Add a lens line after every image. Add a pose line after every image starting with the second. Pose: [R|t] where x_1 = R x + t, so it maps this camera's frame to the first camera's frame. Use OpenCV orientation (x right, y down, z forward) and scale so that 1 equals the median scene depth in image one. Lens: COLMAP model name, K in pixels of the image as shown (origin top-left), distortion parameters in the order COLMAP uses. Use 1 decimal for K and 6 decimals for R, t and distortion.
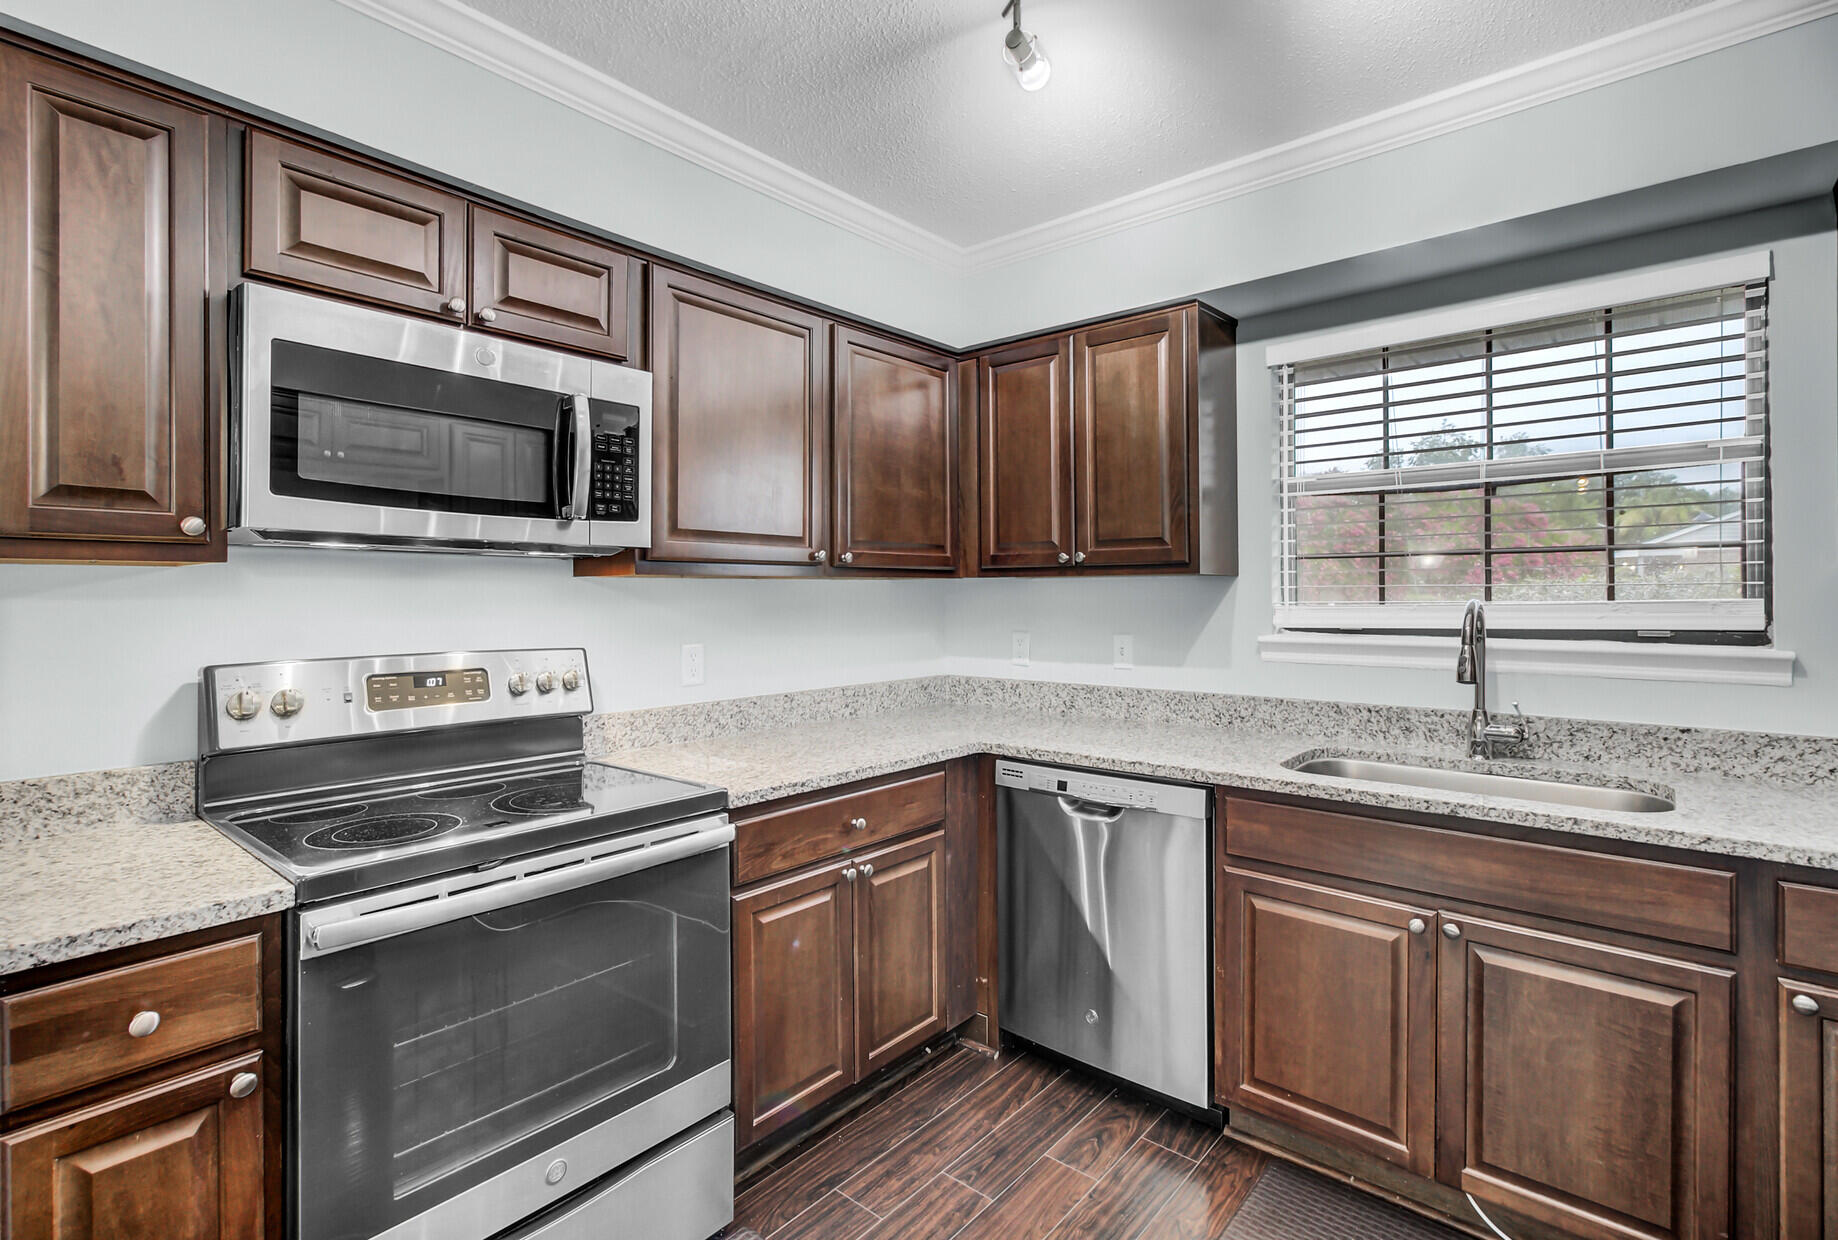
lens RADIAL K [[871.3, 0, 889.1], [0, 871.3, 596.6], [0, 0, 1]] dist [-0.003605, 0.002451]
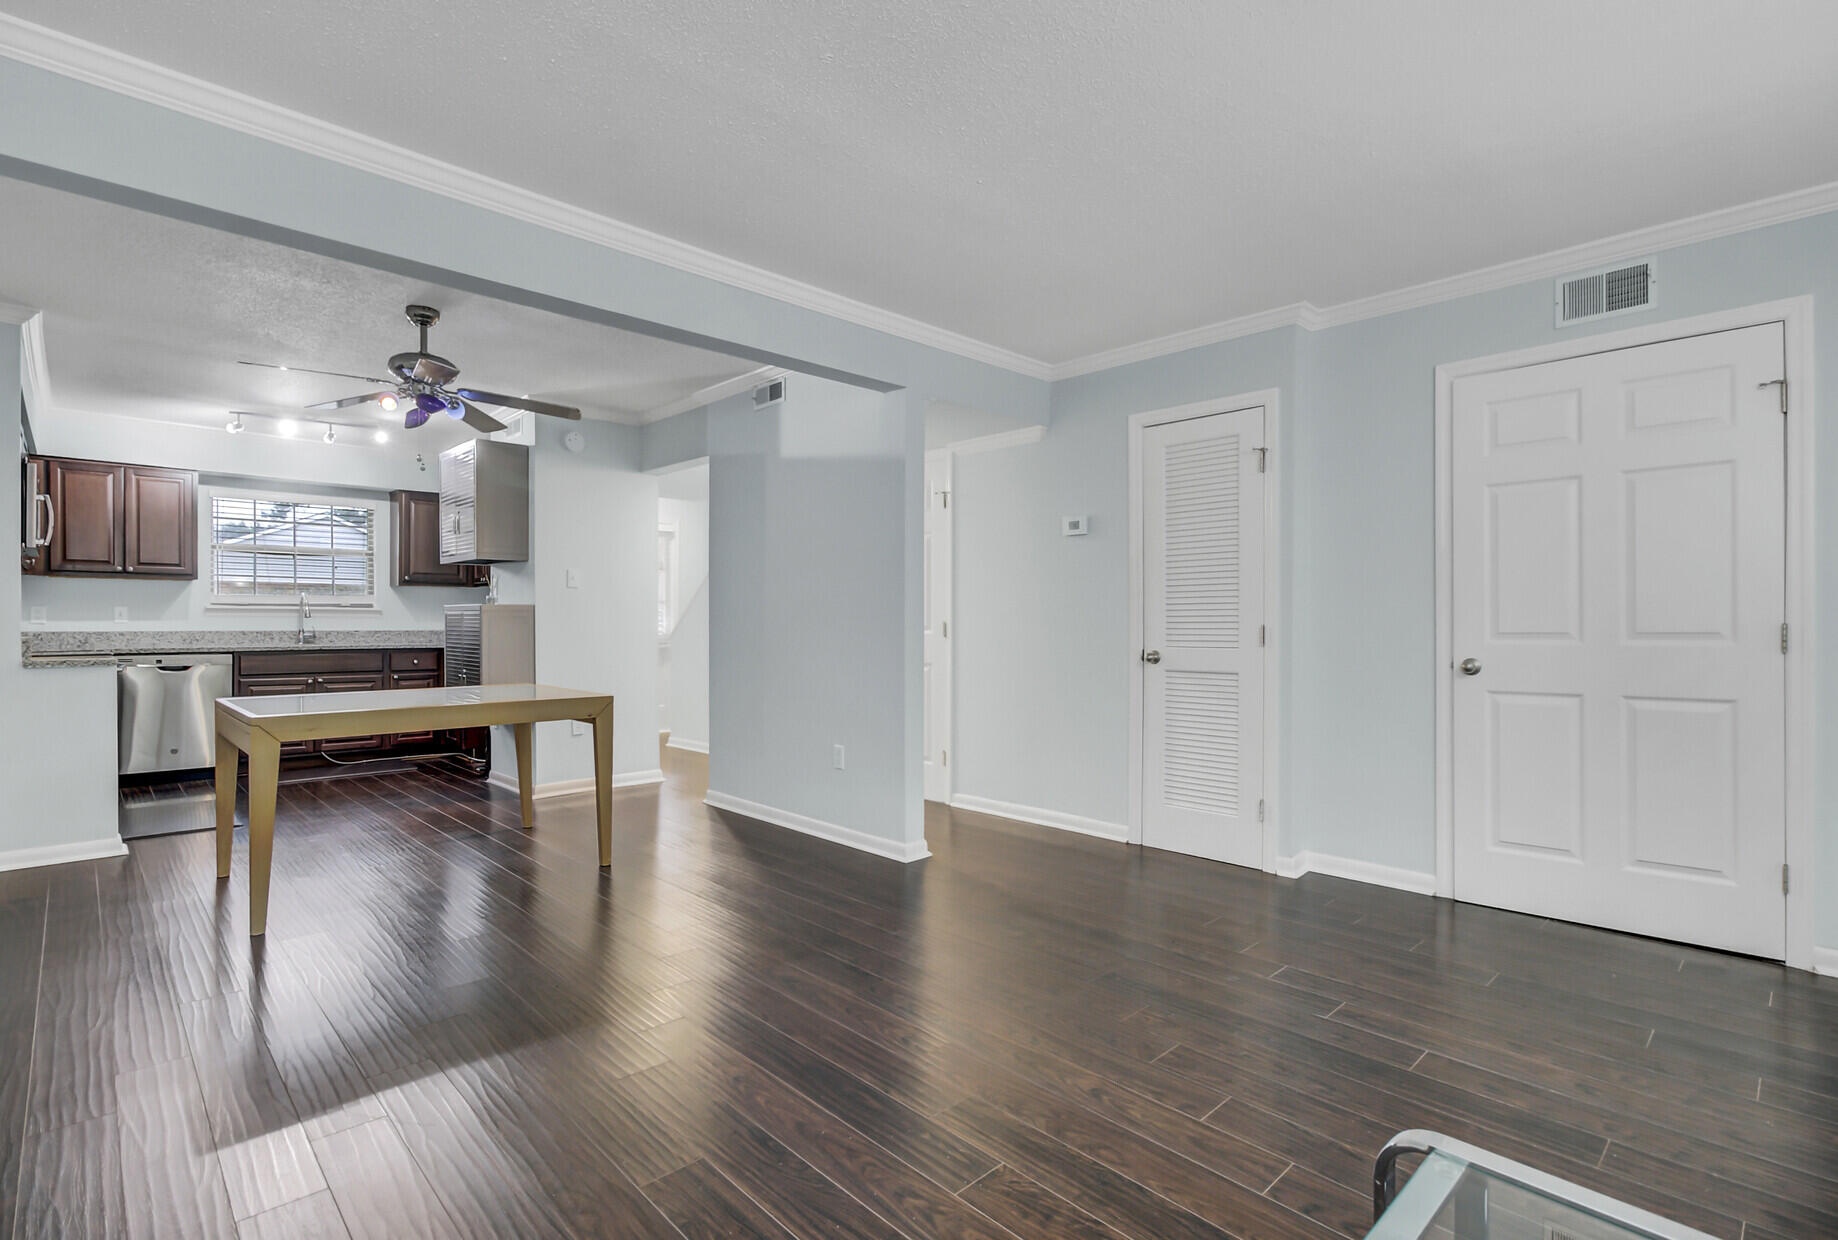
lens RADIAL K [[871.3, 0, 925.5], [0, 871.3, 628.0], [0, 0, 1]] dist [-0.003605, 0.002451]
pose [[0.069331, 0.001596, 0.997592, -2.337129], [-0.001337, 0.999998, -0.001507, 0.133804], [-0.997593, -0.001229, 0.069333, -1.484238]]
